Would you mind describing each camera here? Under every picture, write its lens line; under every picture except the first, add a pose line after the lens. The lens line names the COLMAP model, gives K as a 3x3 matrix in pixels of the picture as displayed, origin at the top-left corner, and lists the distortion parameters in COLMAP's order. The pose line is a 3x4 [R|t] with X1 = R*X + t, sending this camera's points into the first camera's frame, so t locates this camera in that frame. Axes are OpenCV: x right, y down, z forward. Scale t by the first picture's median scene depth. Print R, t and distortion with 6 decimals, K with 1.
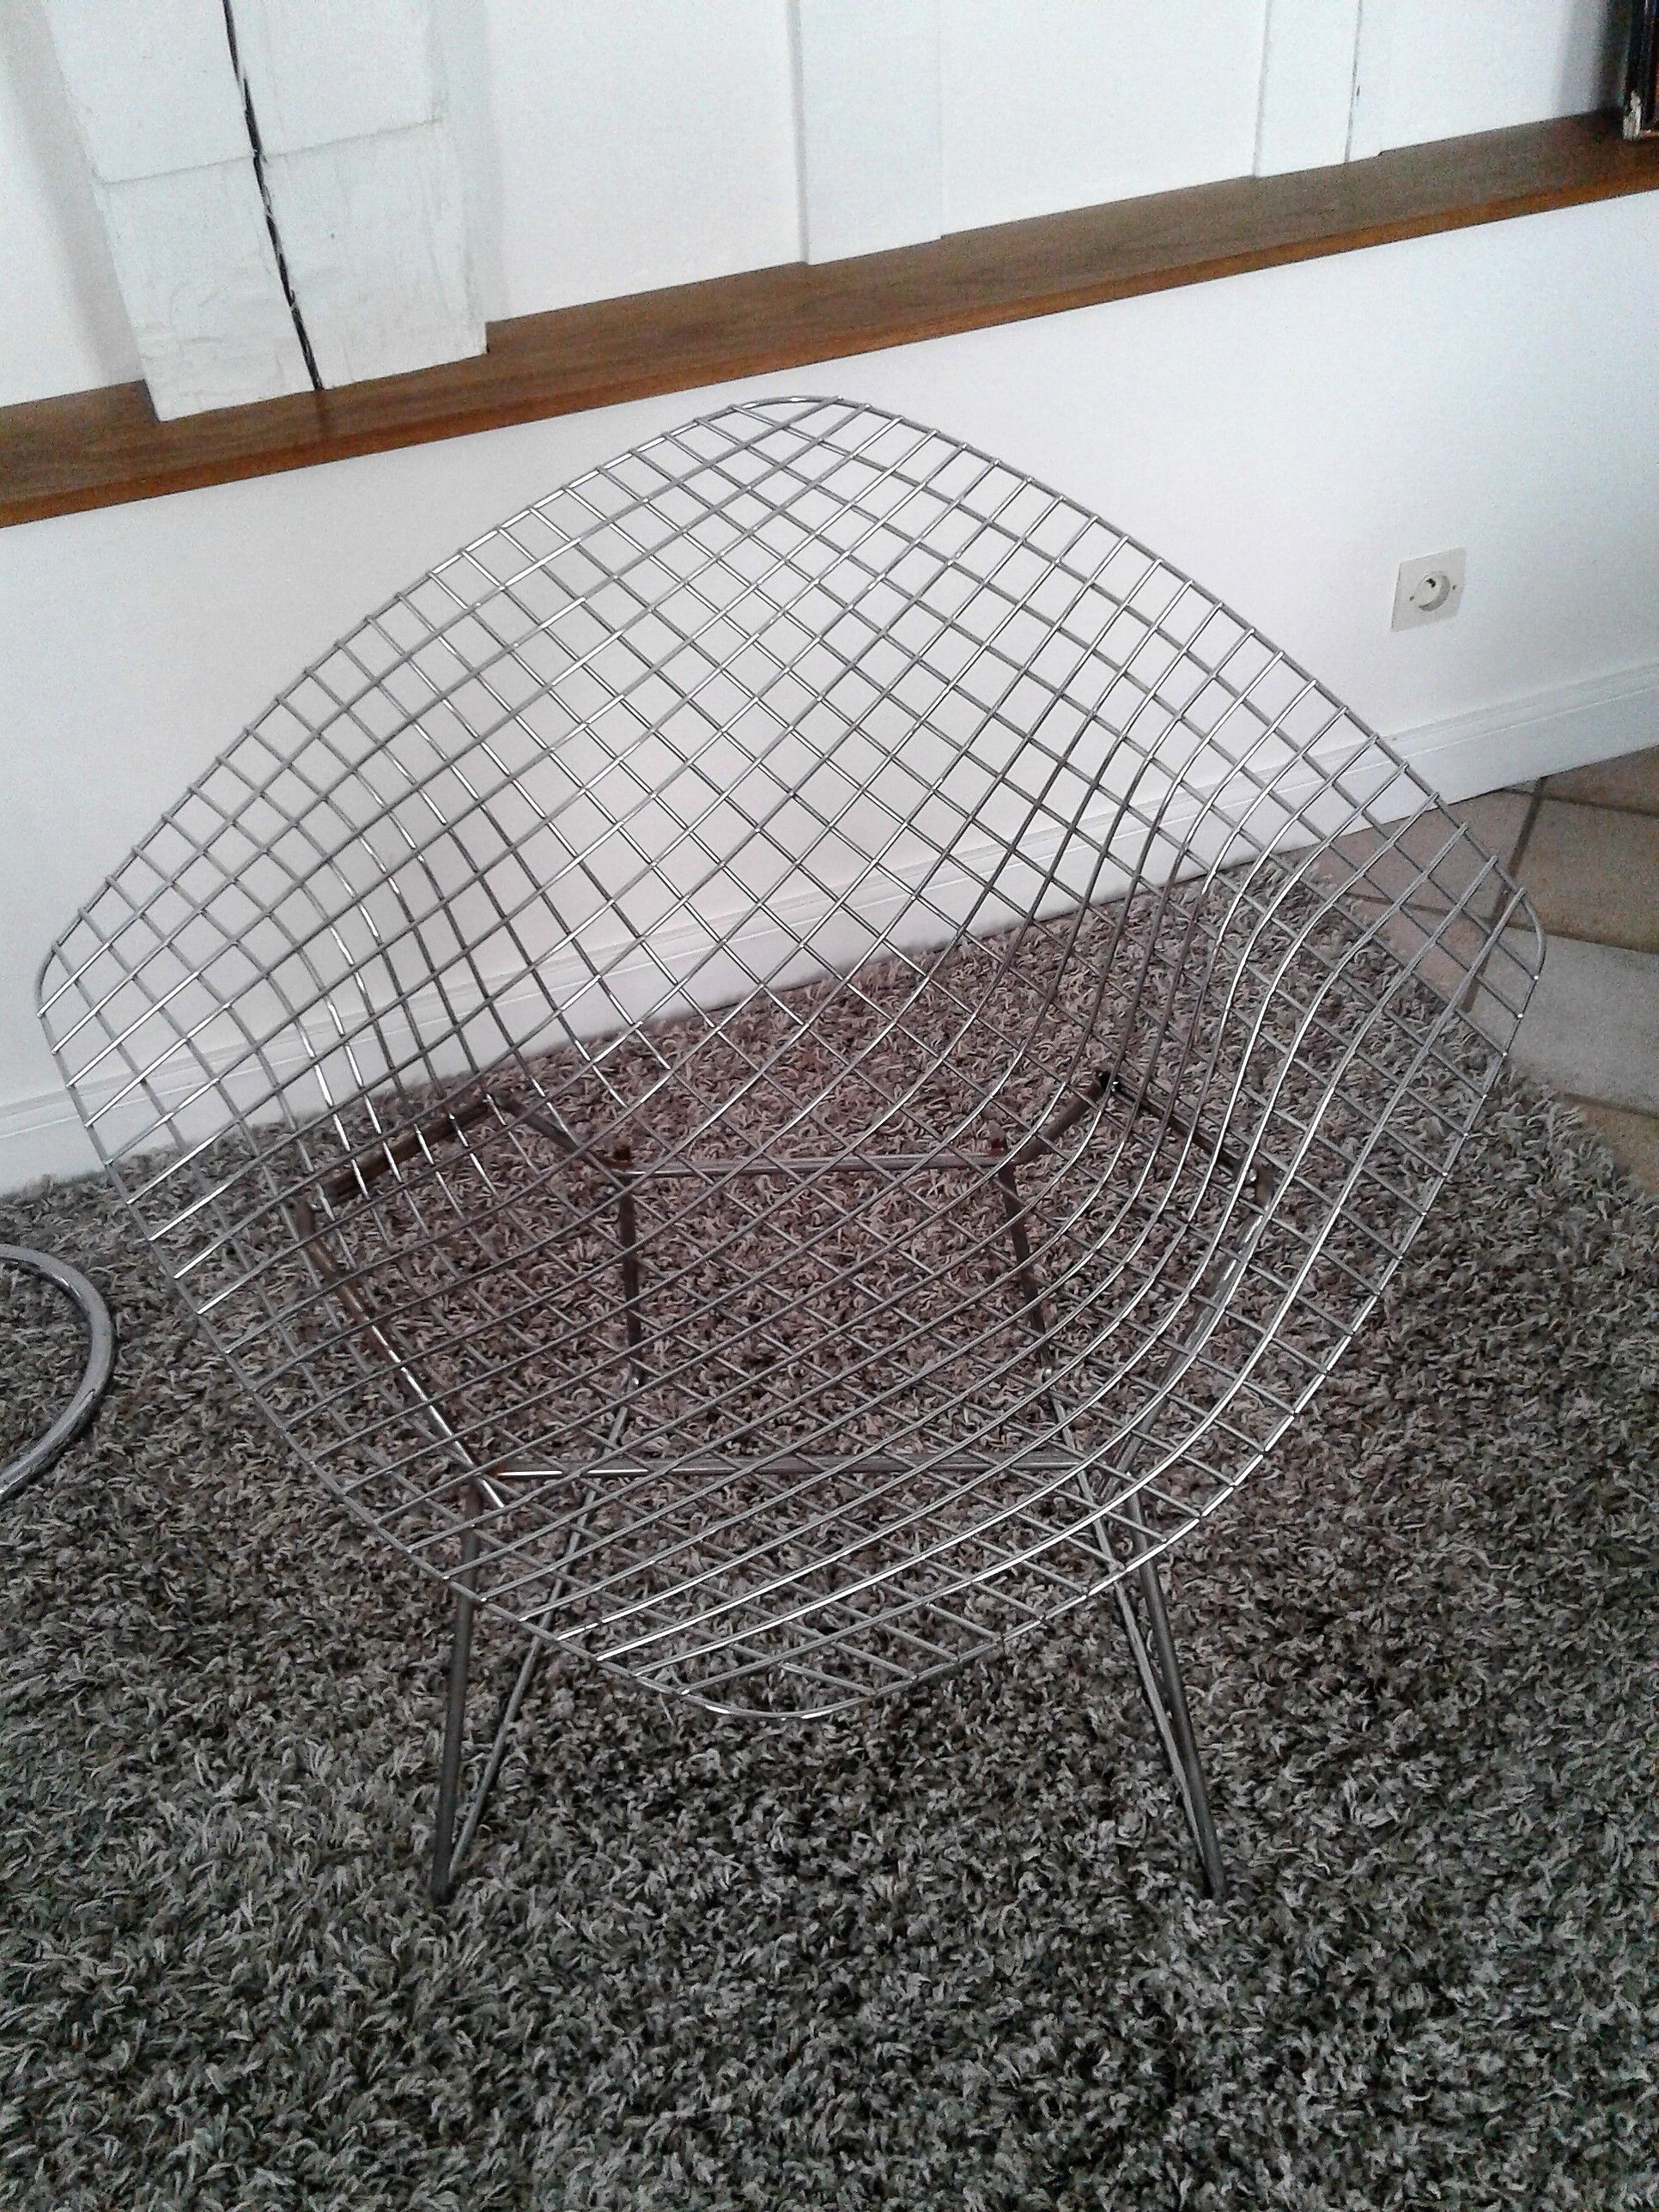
lens RADIAL K [[2065.9, 0, 858.3], [0, 2065.9, 1096.8], [0, 0, 1]] dist [0.091335, -0.189203]
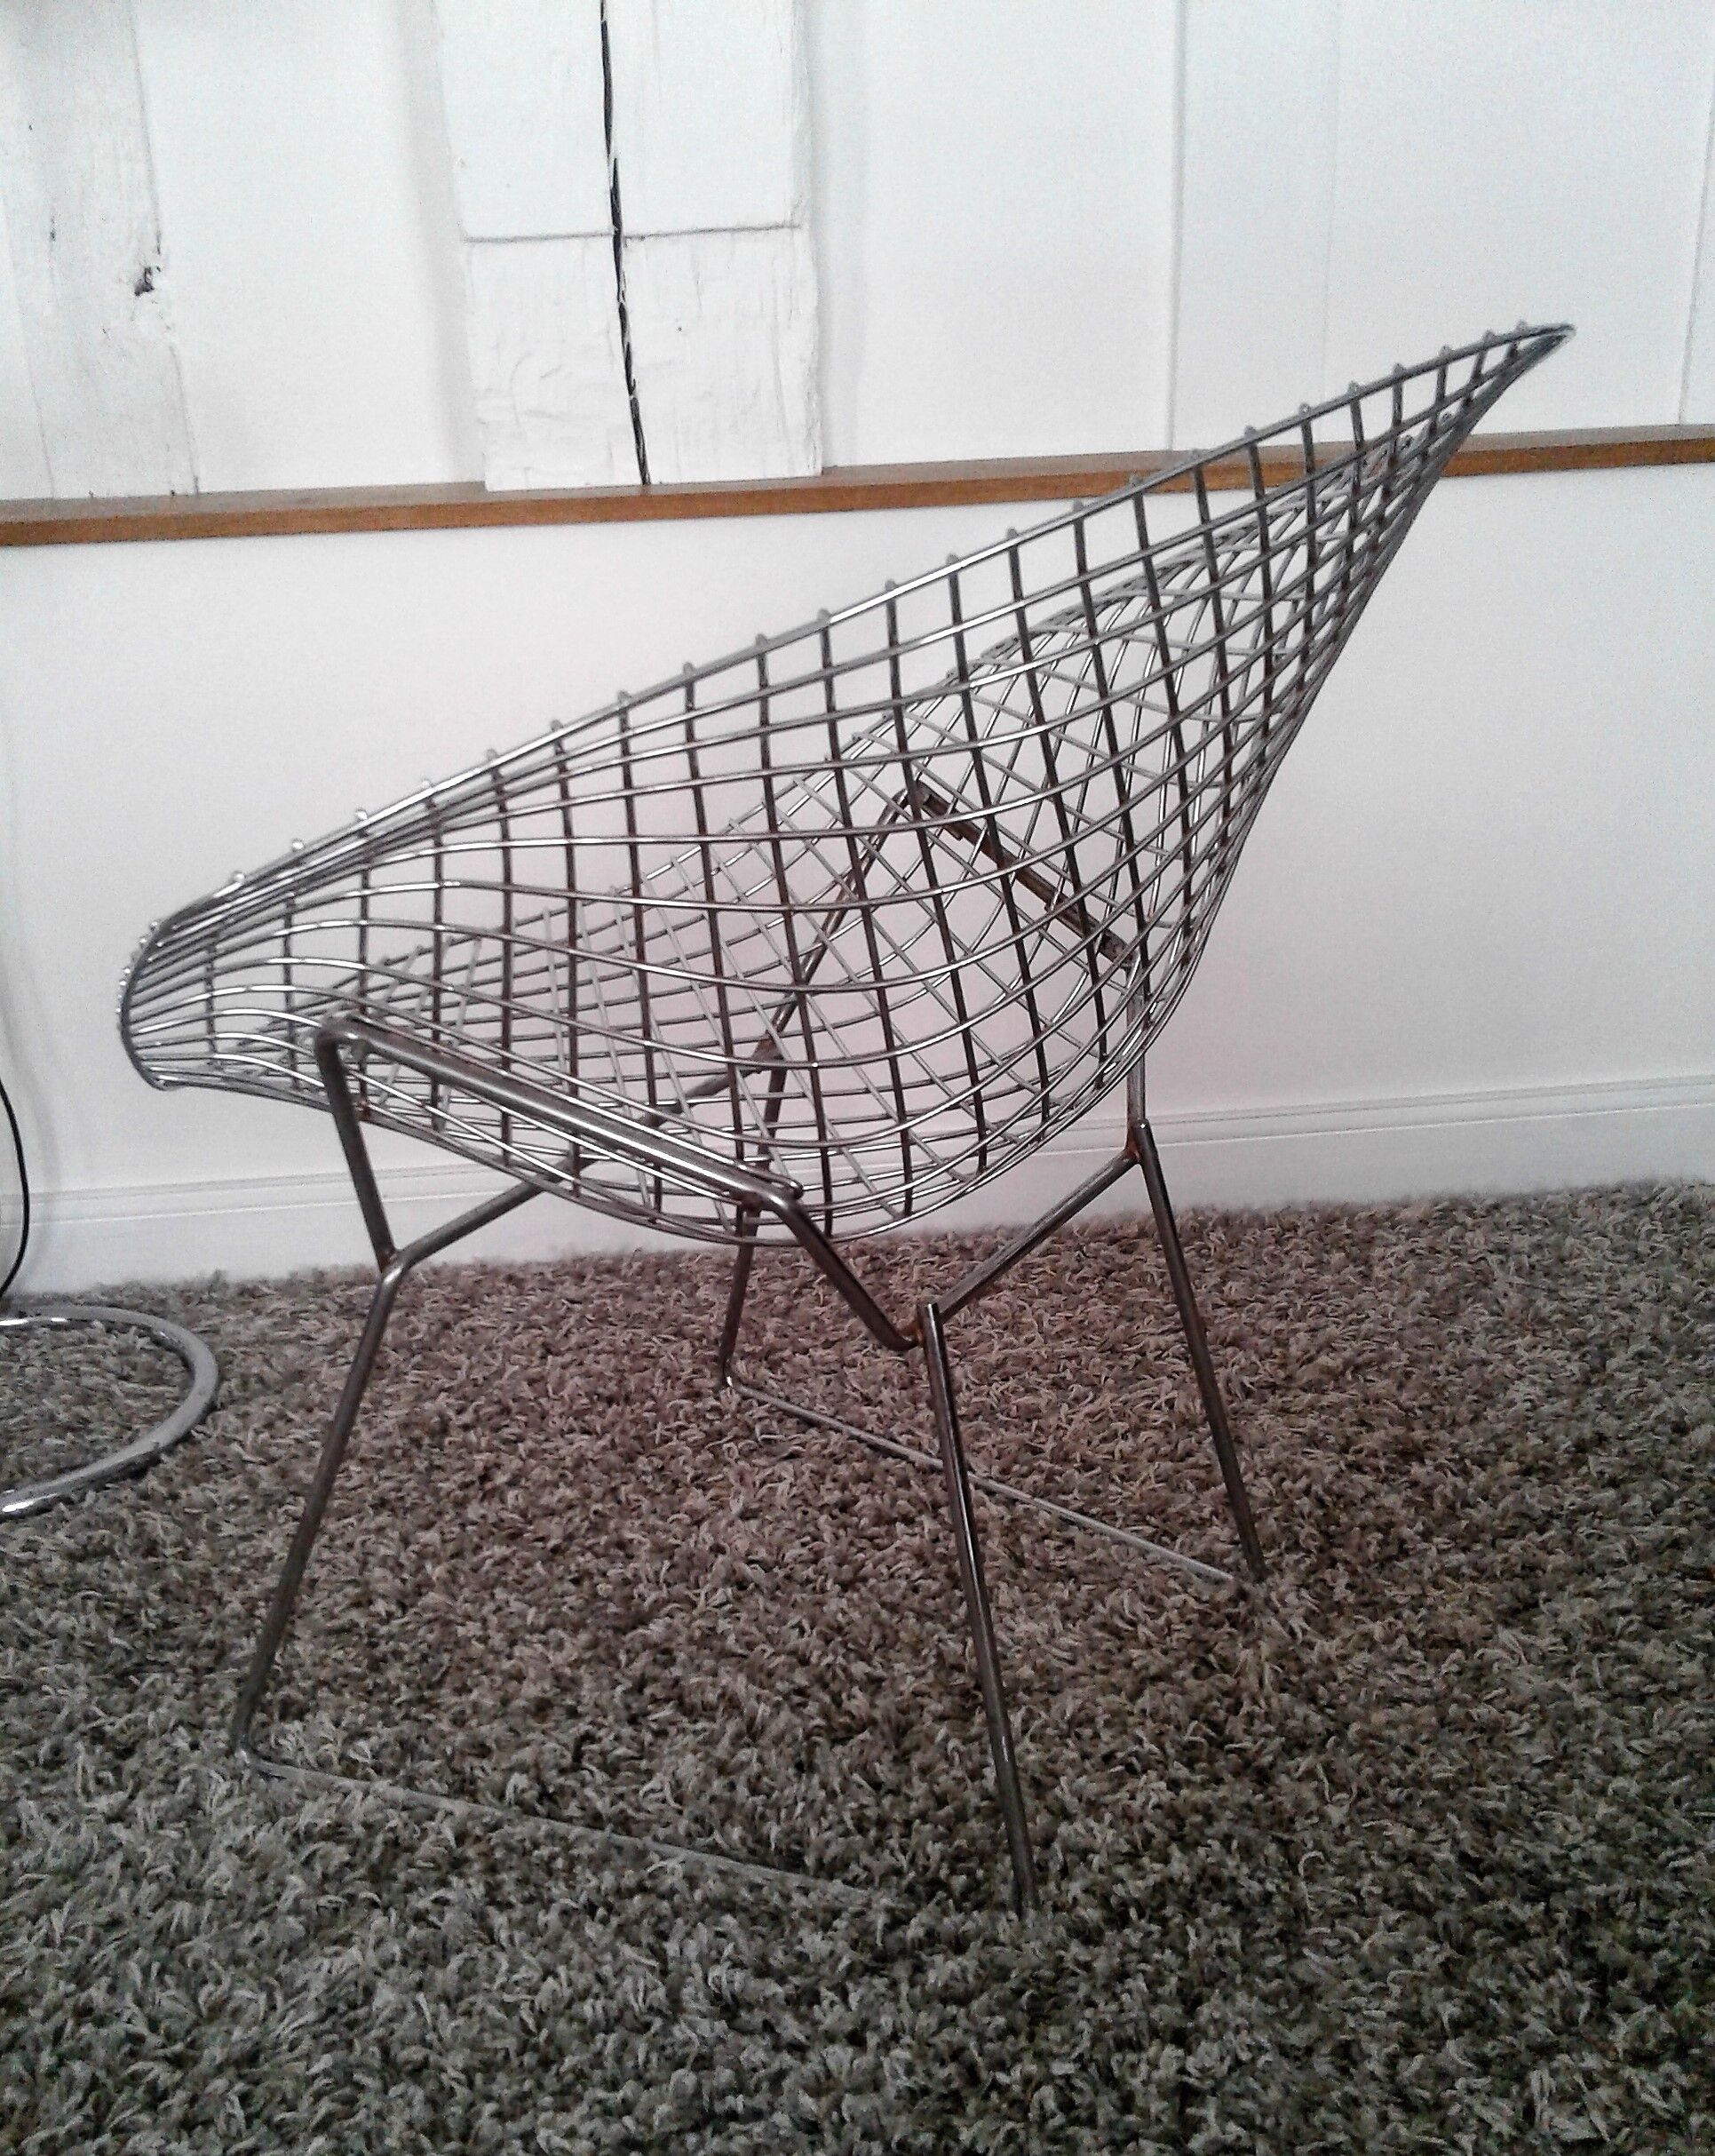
lens RADIAL K [[2151.9, 0, 872.4], [0, 2151.9, 1110.5], [0, 0, 1]] dist [0.072230, -0.151866]
pose [[0.963942, 0.115359, -0.239809, 0.154045], [-0.186276, 0.936065, -0.298469, 0.278089], [0.190046, 0.332378, 0.923801, 0.197535]]
